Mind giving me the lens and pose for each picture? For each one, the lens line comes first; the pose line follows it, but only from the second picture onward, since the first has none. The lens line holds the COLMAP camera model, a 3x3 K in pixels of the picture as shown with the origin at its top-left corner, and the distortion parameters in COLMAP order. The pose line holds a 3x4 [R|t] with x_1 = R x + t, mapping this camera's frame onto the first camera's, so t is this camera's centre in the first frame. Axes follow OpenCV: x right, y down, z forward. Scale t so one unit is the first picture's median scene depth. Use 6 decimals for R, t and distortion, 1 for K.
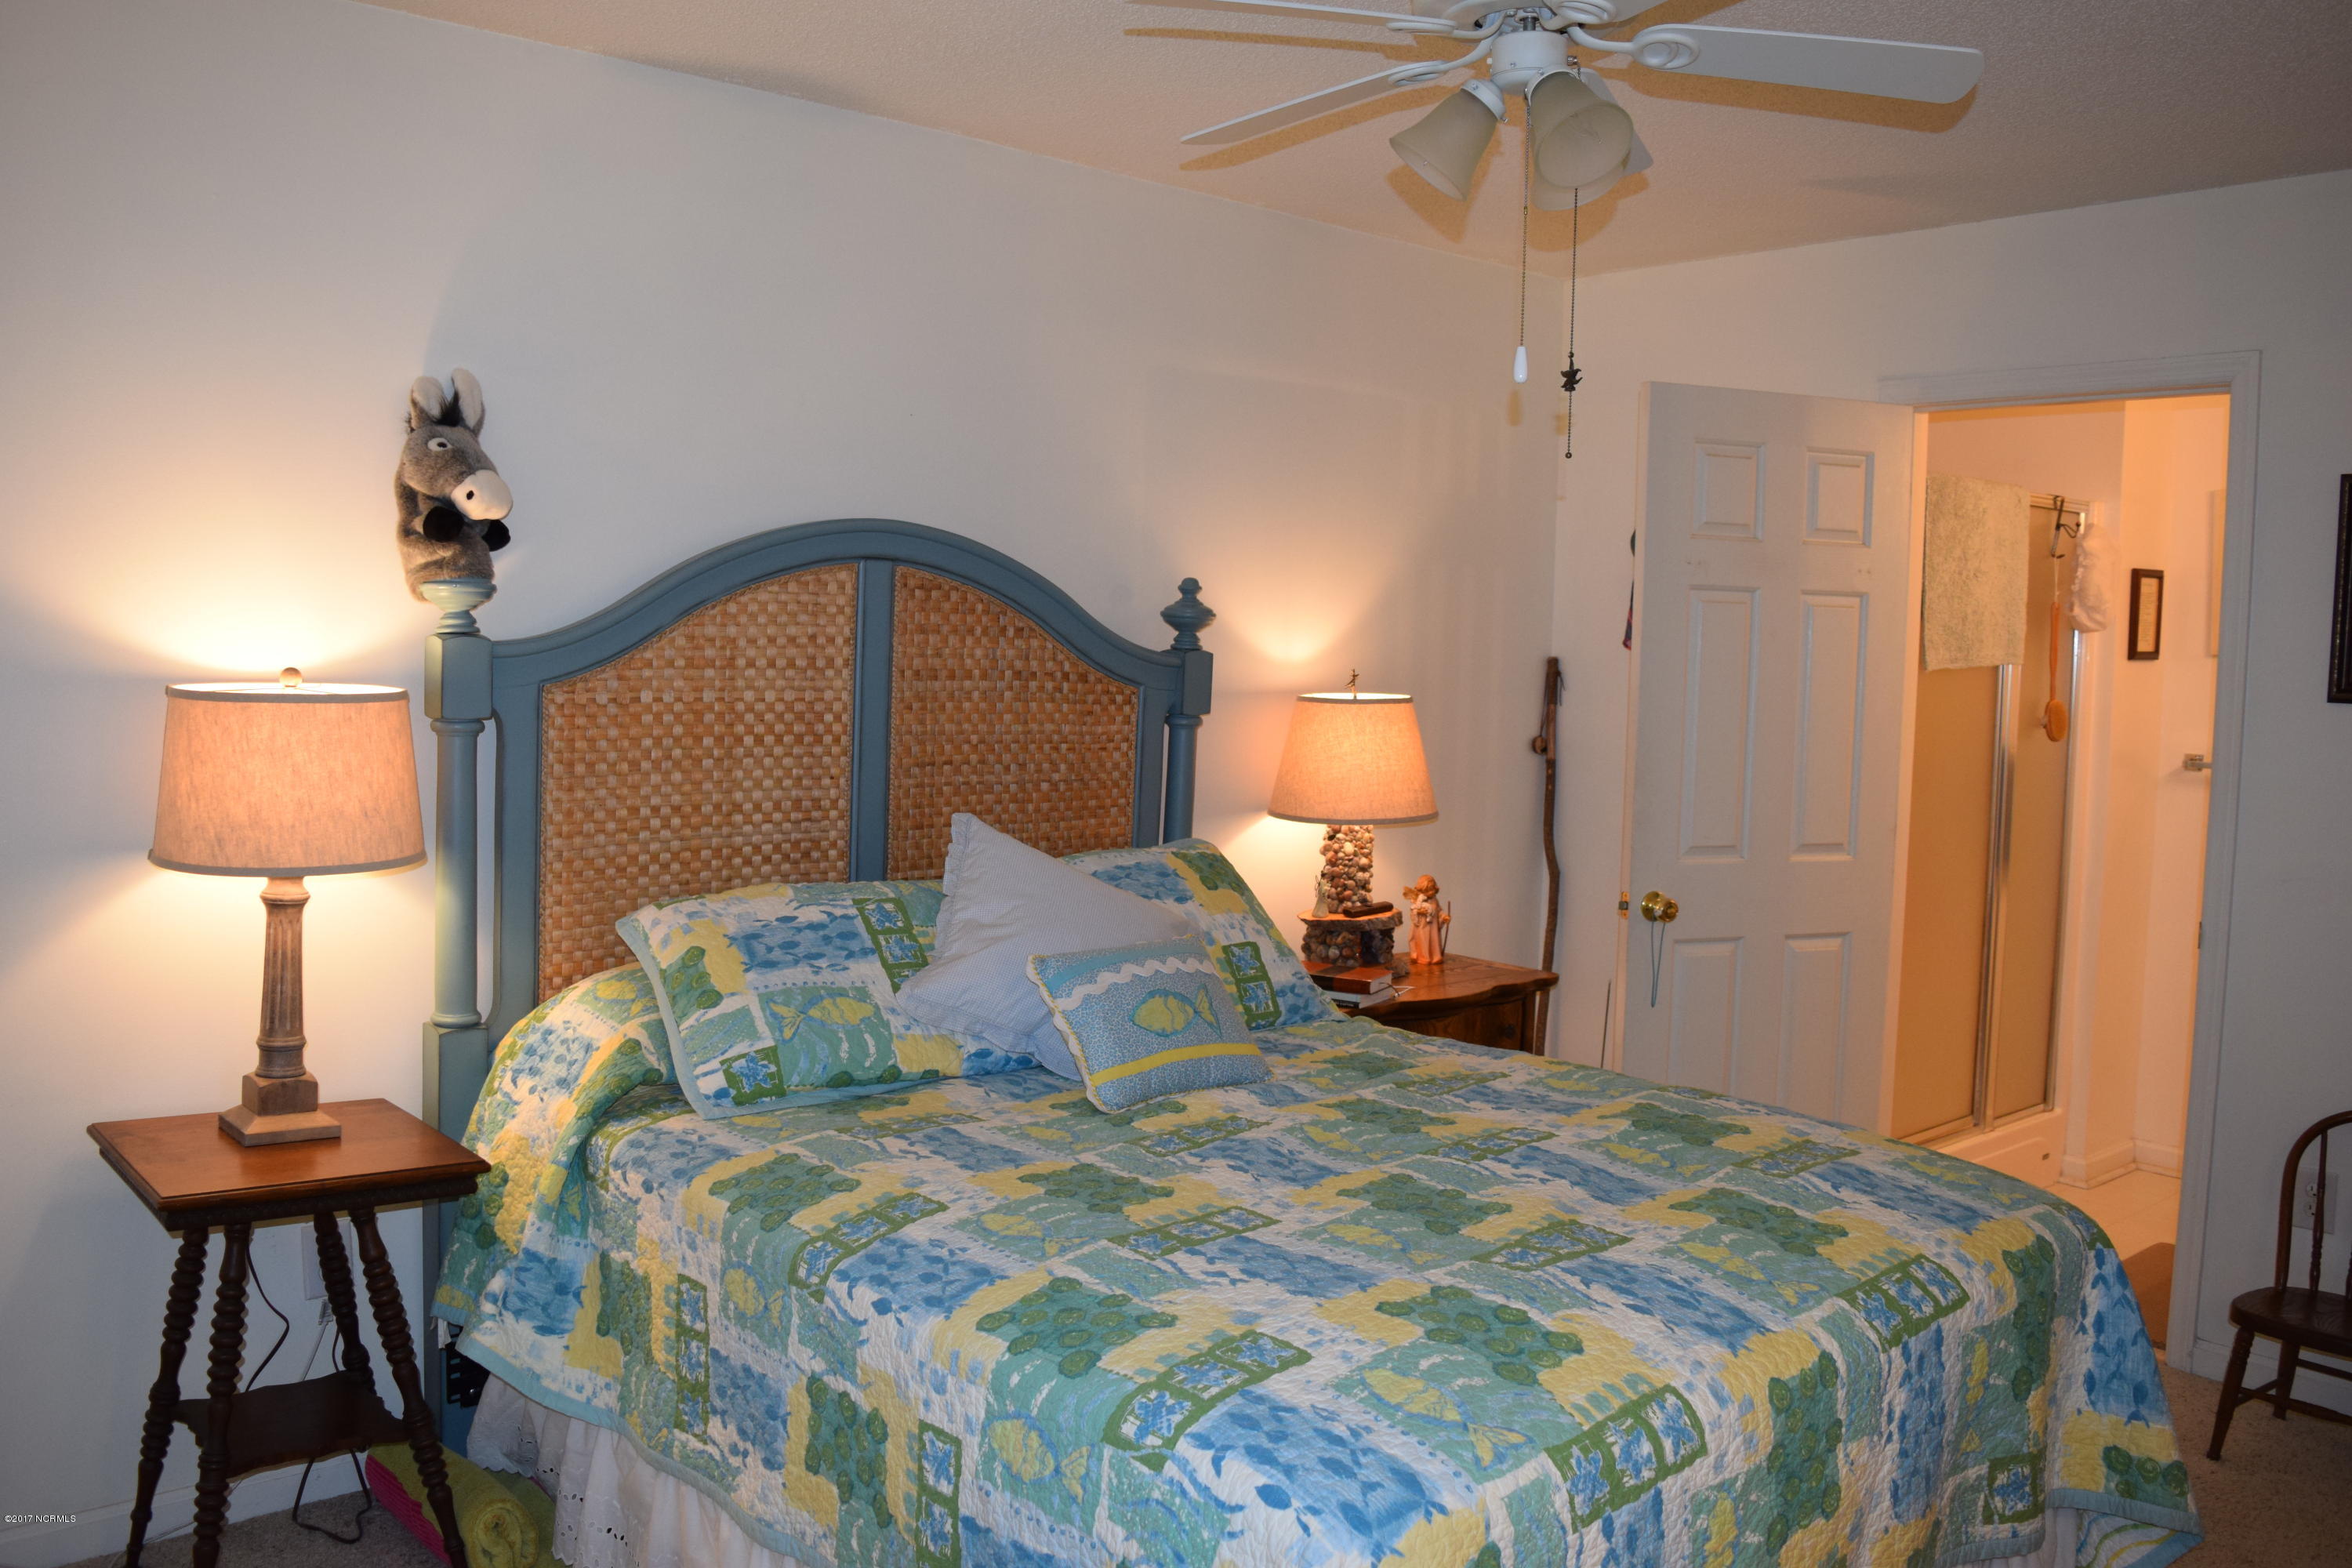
lens RADIAL K [[1844.2, 0, 1176.0], [0, 1844.2, 784.0], [0, 0, 1]] dist [0.048756, 0.002533]
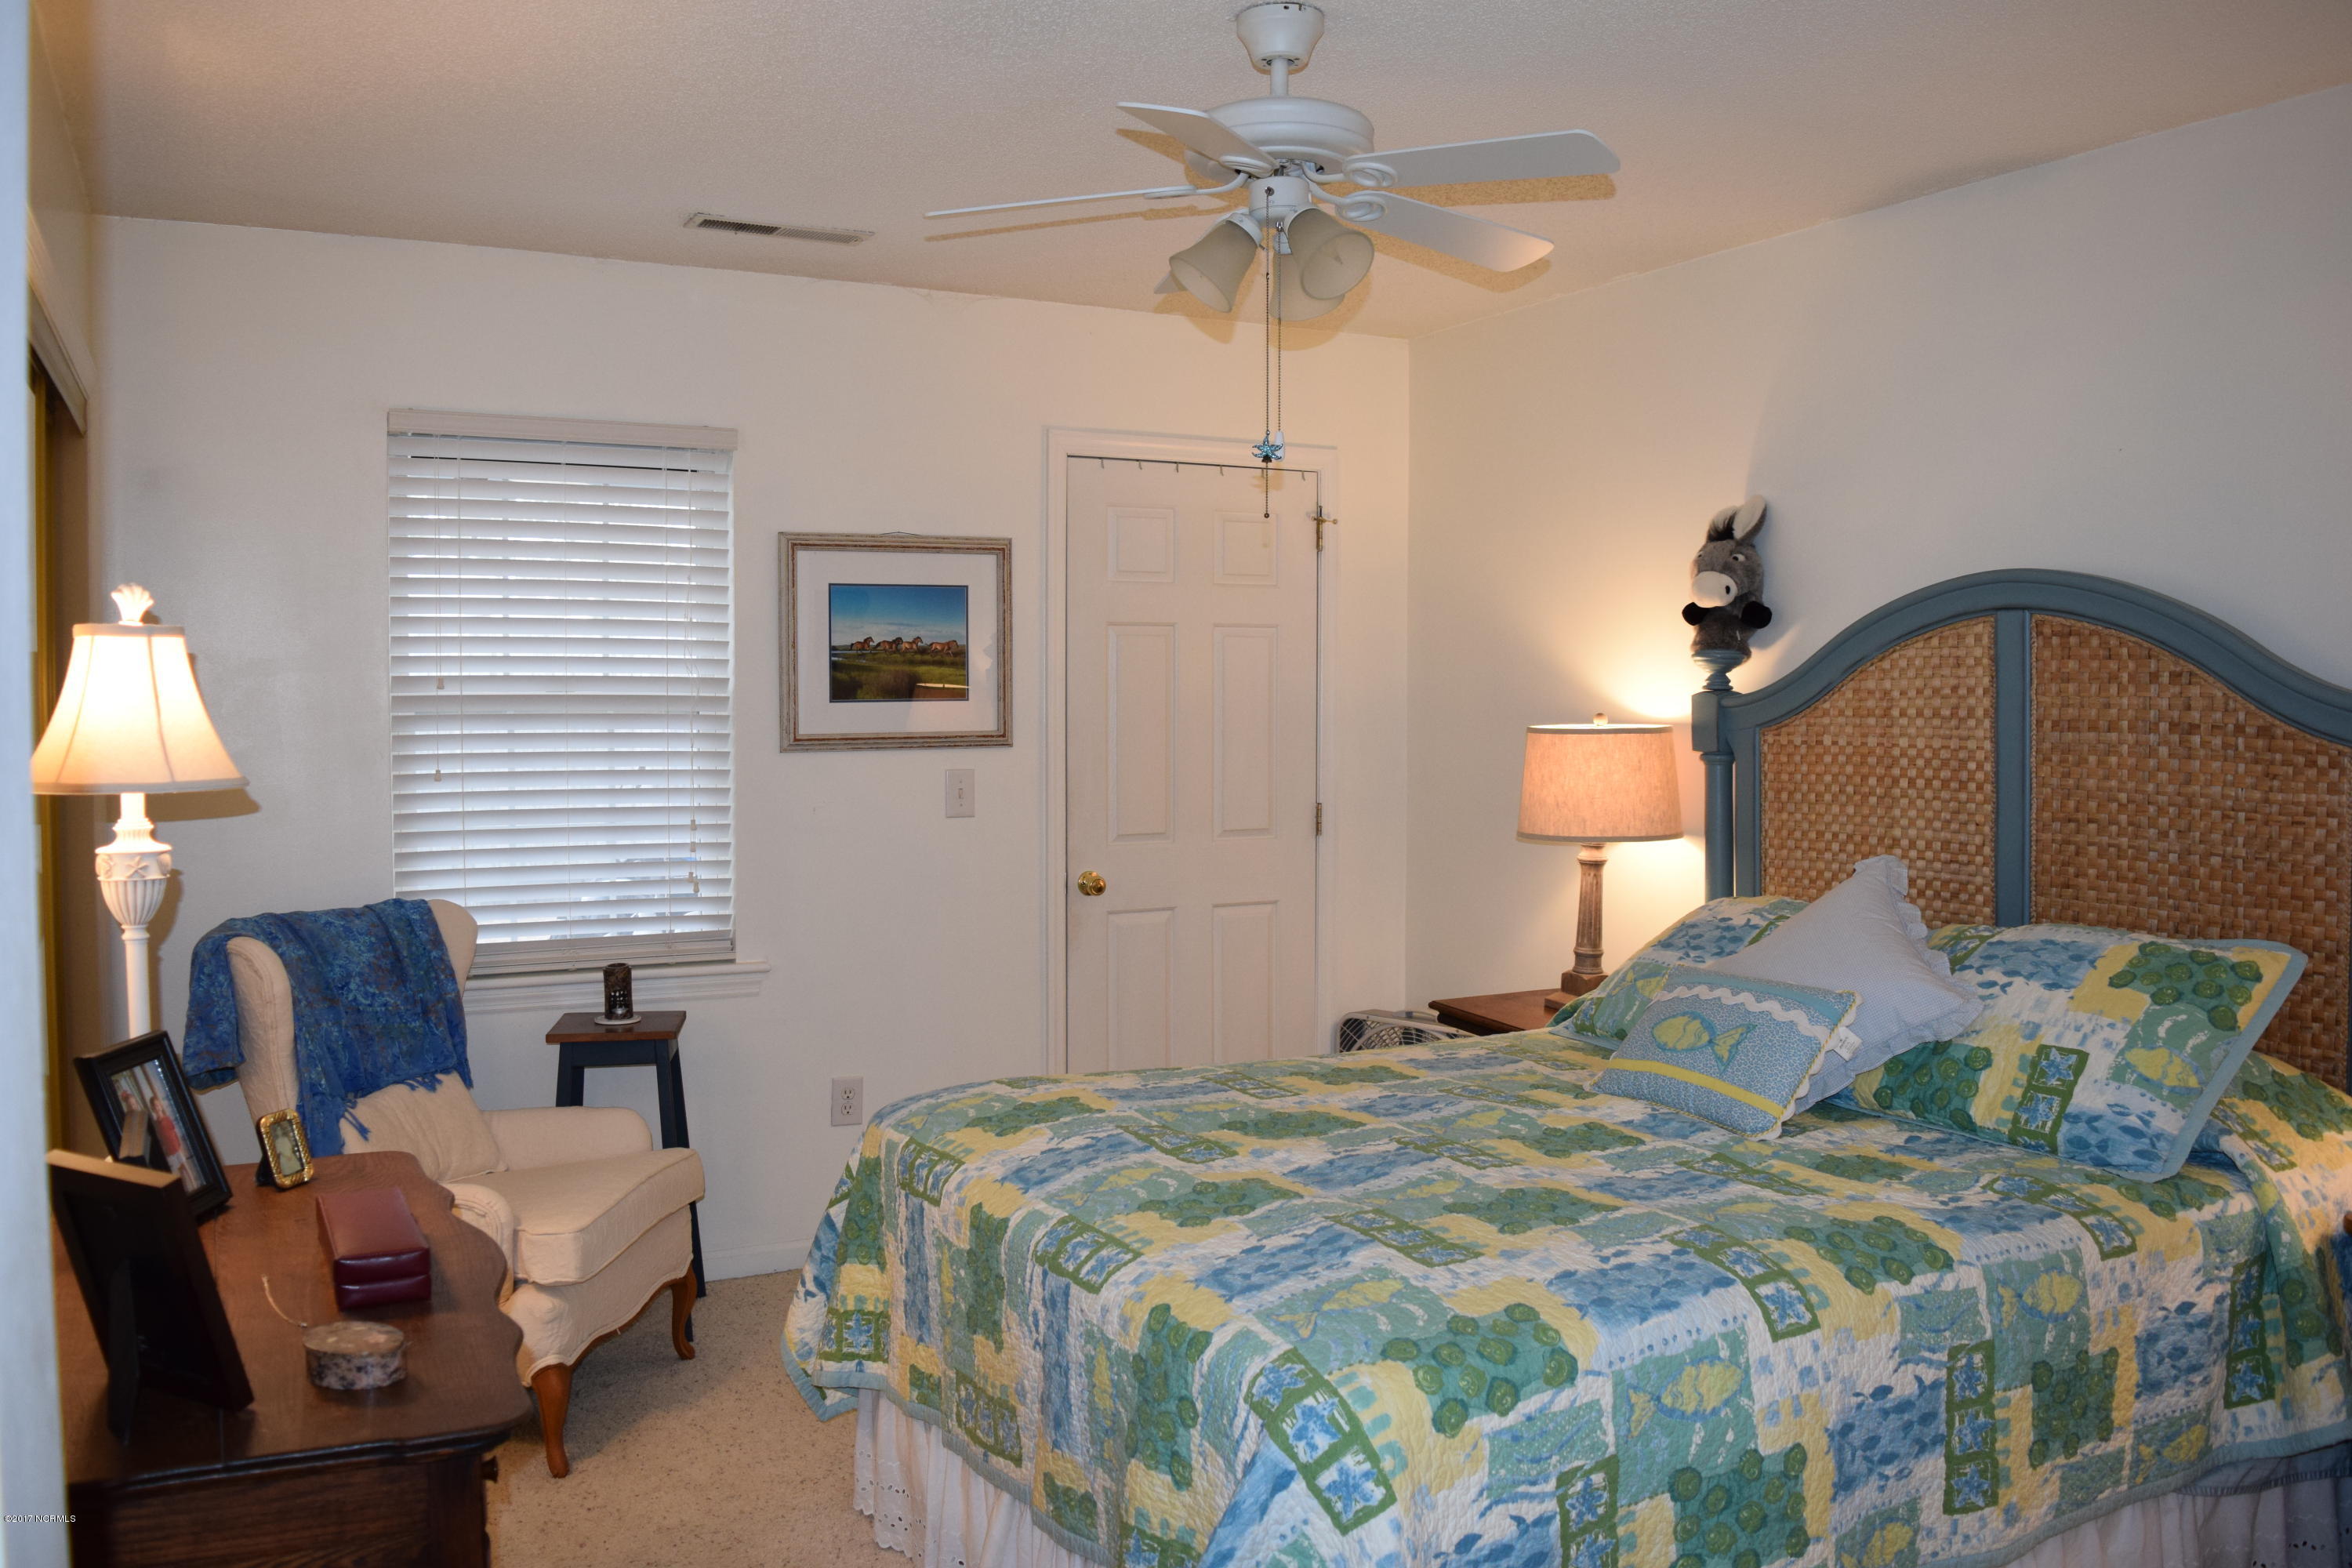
lens RADIAL K [[1903.8, 0, 1176.0], [0, 1903.8, 784.0], [0, 0, 1]] dist [-0.092579, 0.014395]
pose [[-0.209426, 0.022684, -0.977561, 0.950520], [-0.084834, 0.995540, 0.041276, -0.031683], [0.974138, 0.091575, -0.206568, 0.798084]]
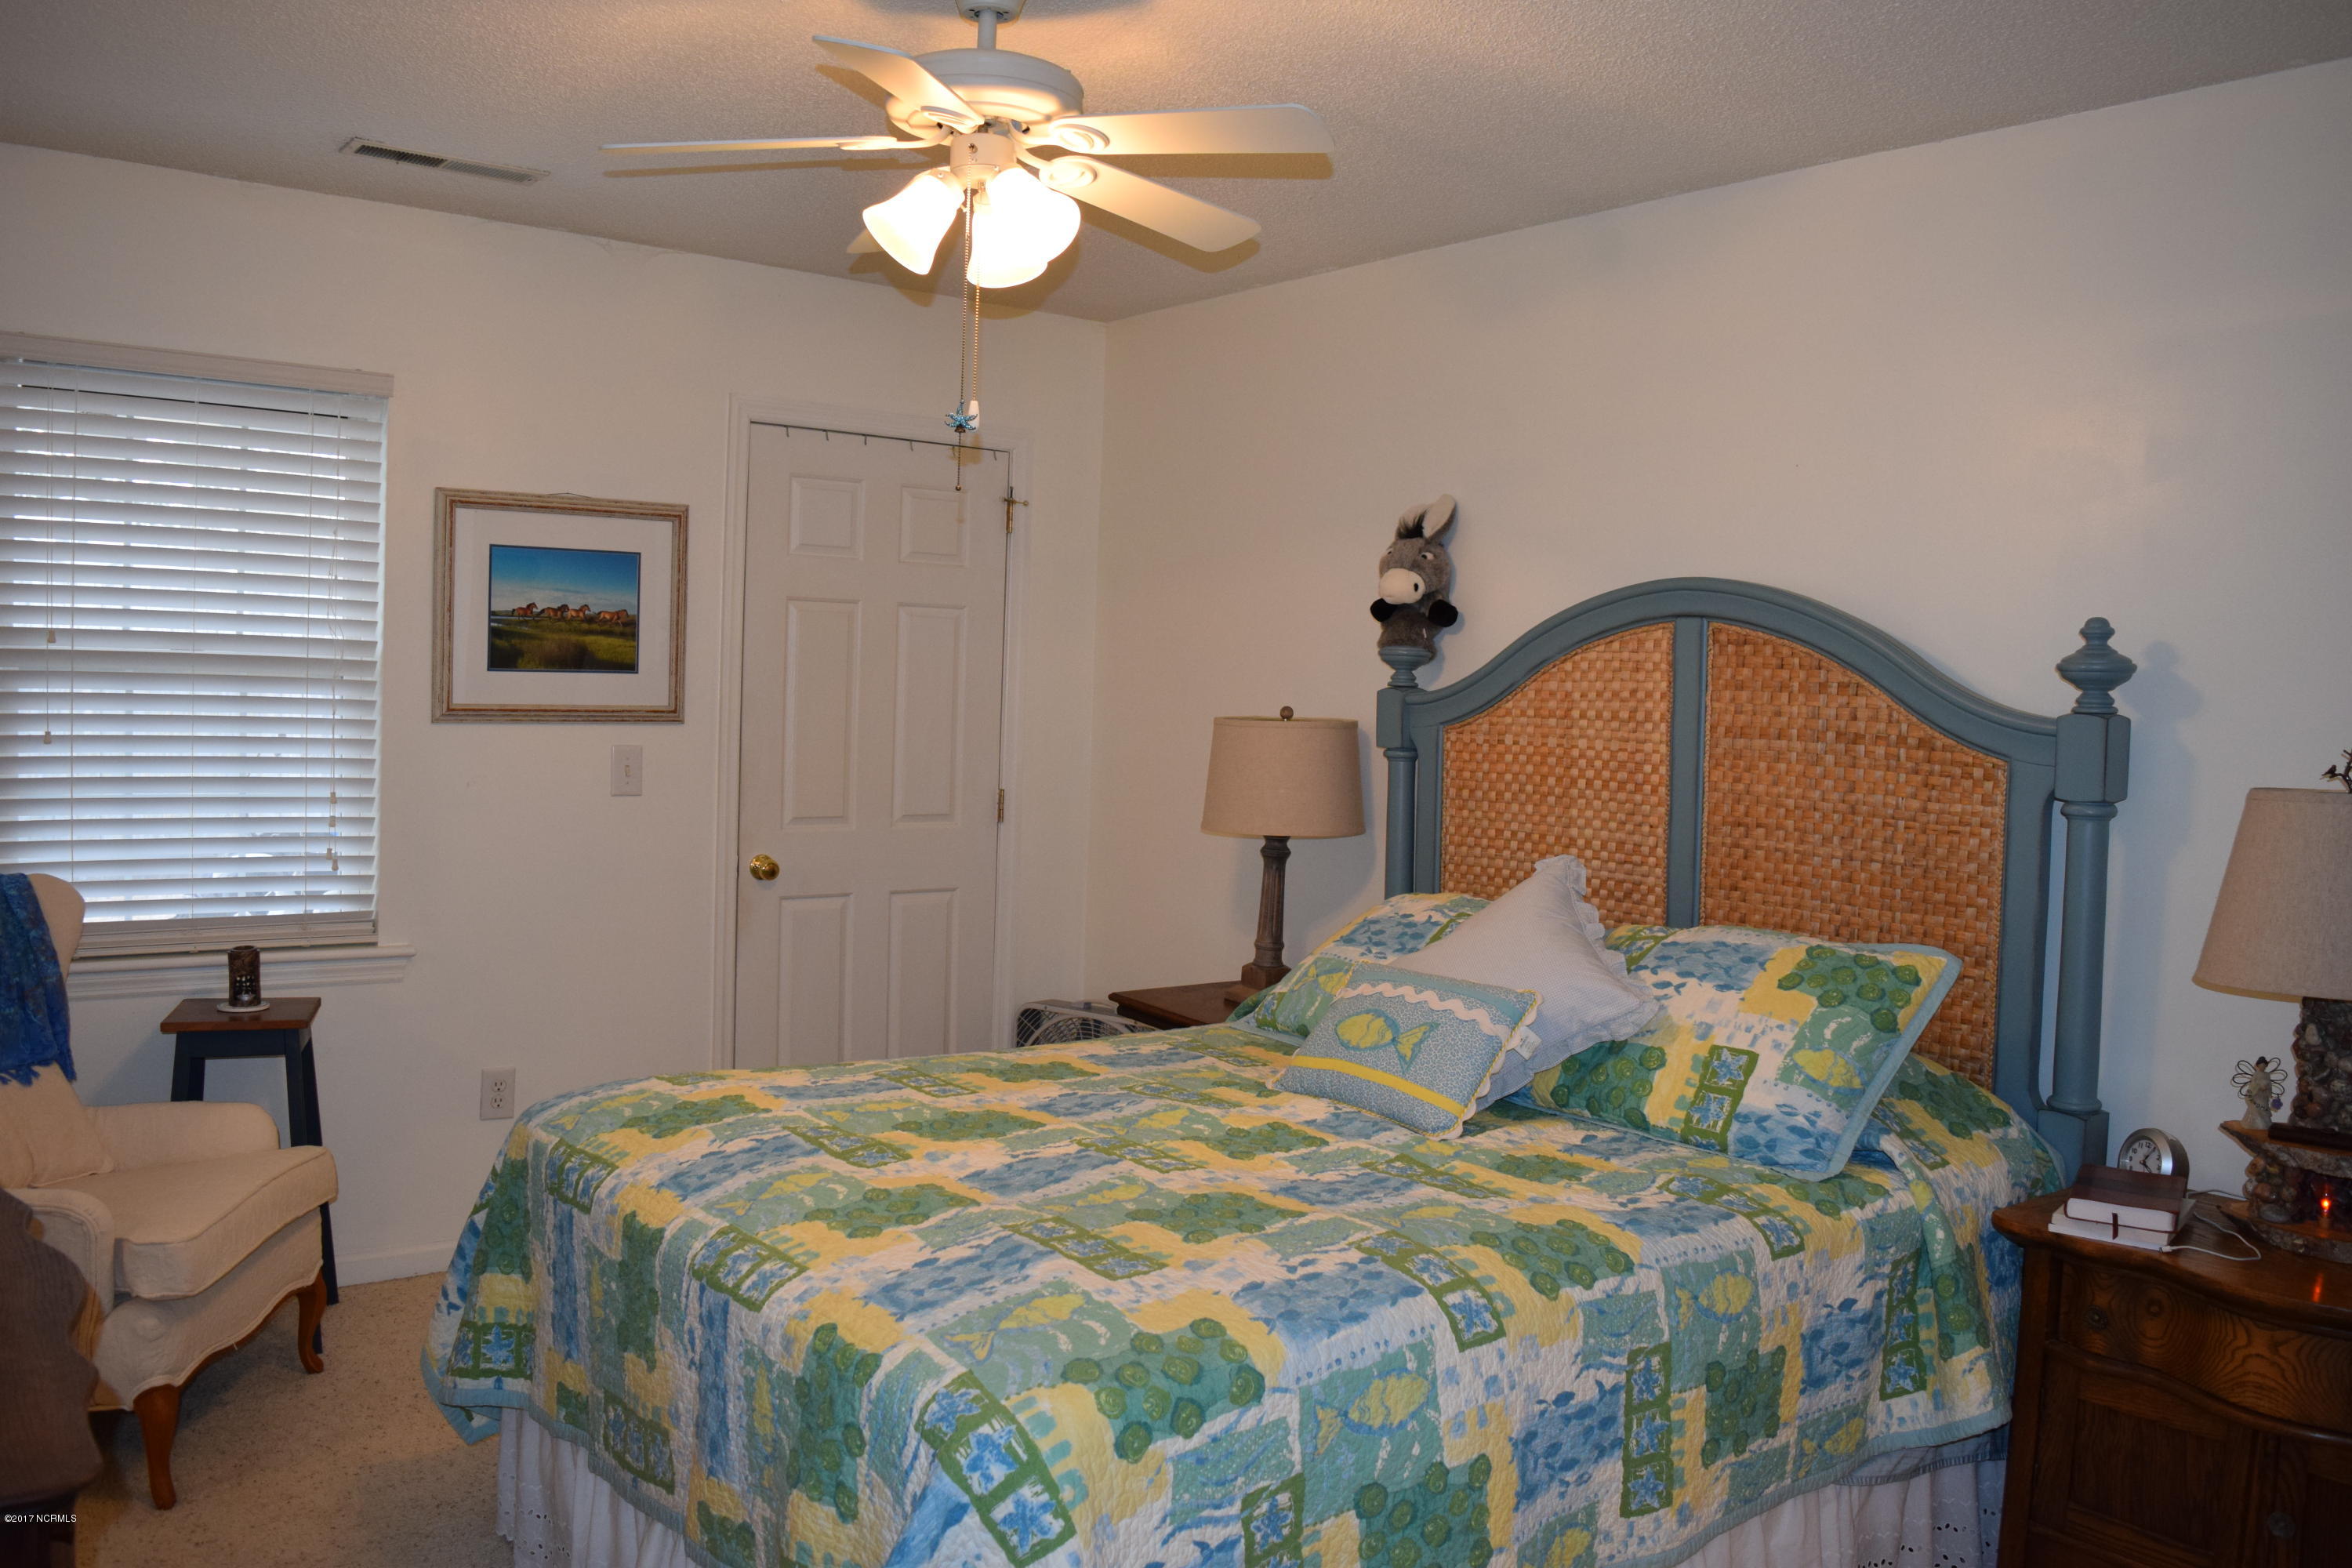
lens RADIAL K [[1903.8, 0, 1176.0], [0, 1903.8, 784.0], [0, 0, 1]] dist [-0.092579, 0.014395]
pose [[-0.044153, 0.027174, -0.998655, 0.922506], [-0.115239, 0.992819, 0.032110, -0.031258], [0.992356, 0.116502, -0.040704, 0.792395]]
